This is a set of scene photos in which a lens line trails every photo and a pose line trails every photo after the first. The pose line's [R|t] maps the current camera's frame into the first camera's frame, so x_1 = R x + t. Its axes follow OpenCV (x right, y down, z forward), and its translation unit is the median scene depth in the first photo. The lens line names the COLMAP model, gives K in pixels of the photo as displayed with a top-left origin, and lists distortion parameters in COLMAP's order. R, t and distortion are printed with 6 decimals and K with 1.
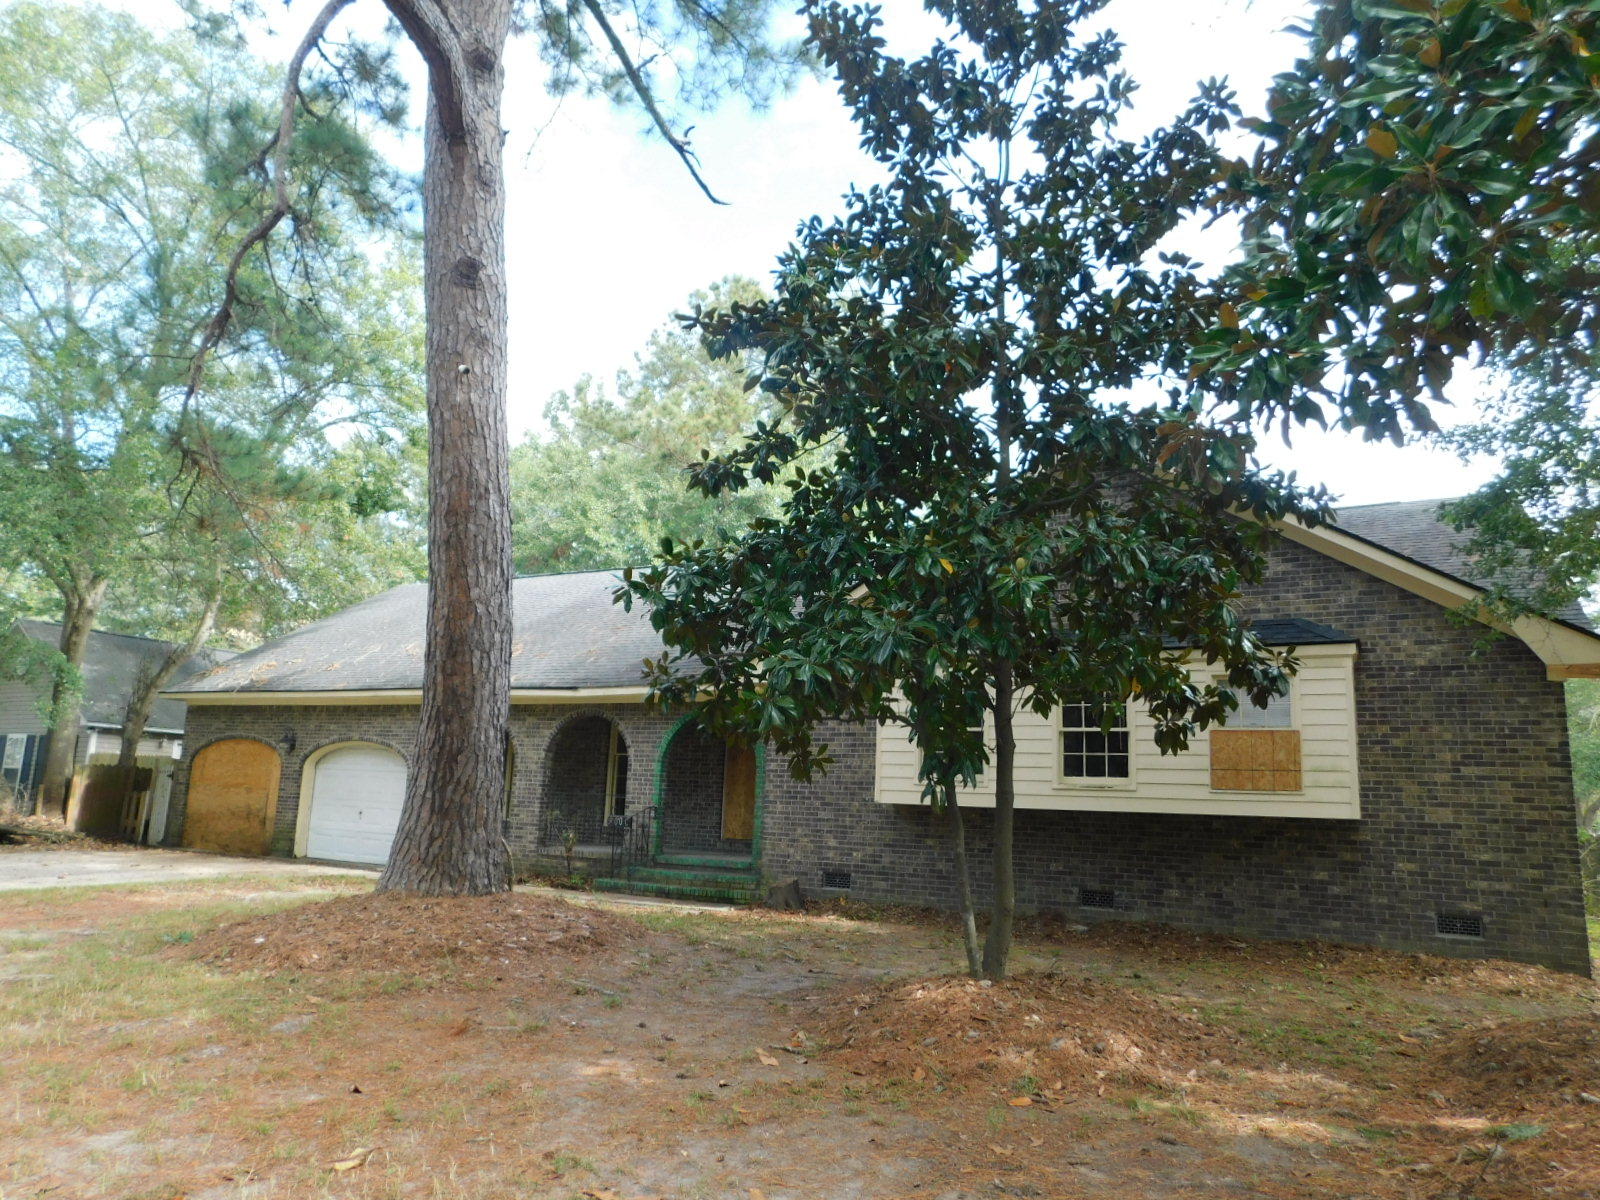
lens RADIAL K [[1048.9, 0, 809.6], [0, 1048.9, 599.4], [0, 0, 1]] dist [-0.045120, 0.004500]
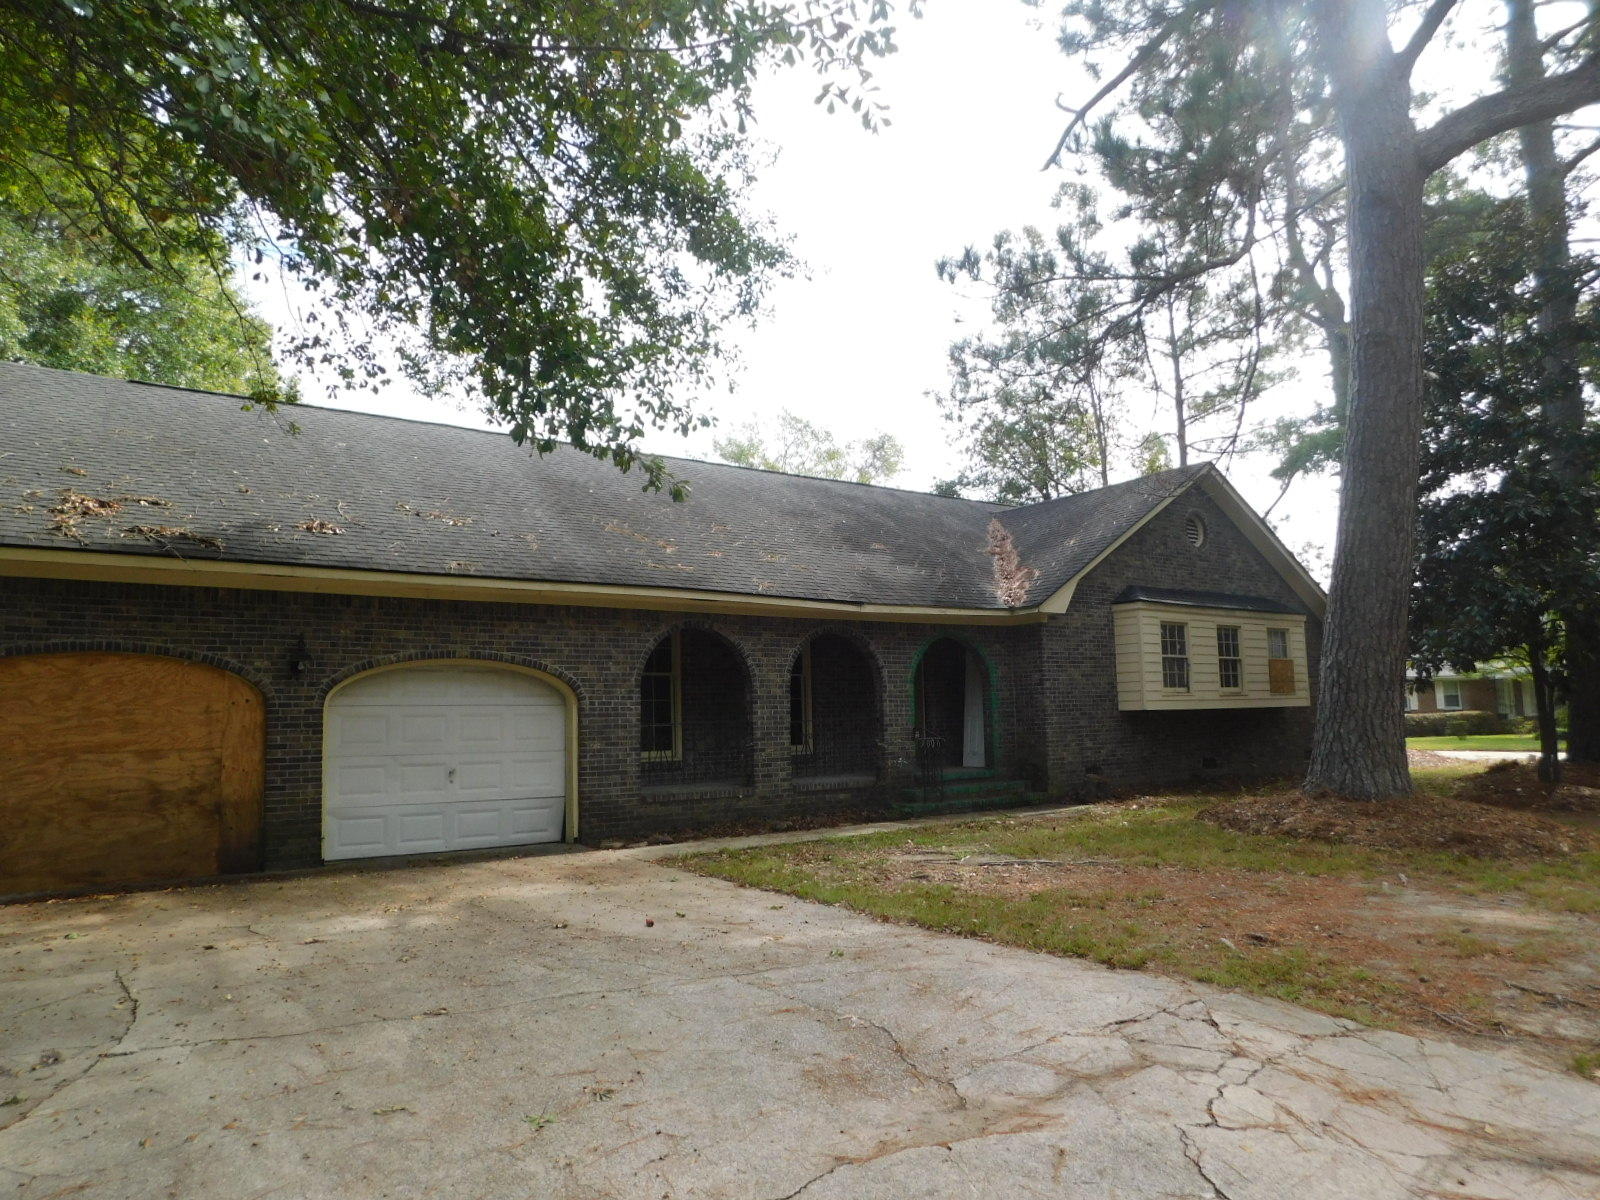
lens RADIAL K [[1048.9, 0, 809.6], [0, 1048.9, 599.4], [0, 0, 1]] dist [-0.045120, 0.004500]
pose [[0.448093, 0.051013, 0.892530, -1.023259], [-0.134989, 0.990784, 0.011142, 0.075312], [-0.883737, -0.125474, 0.450850, 0.614511]]
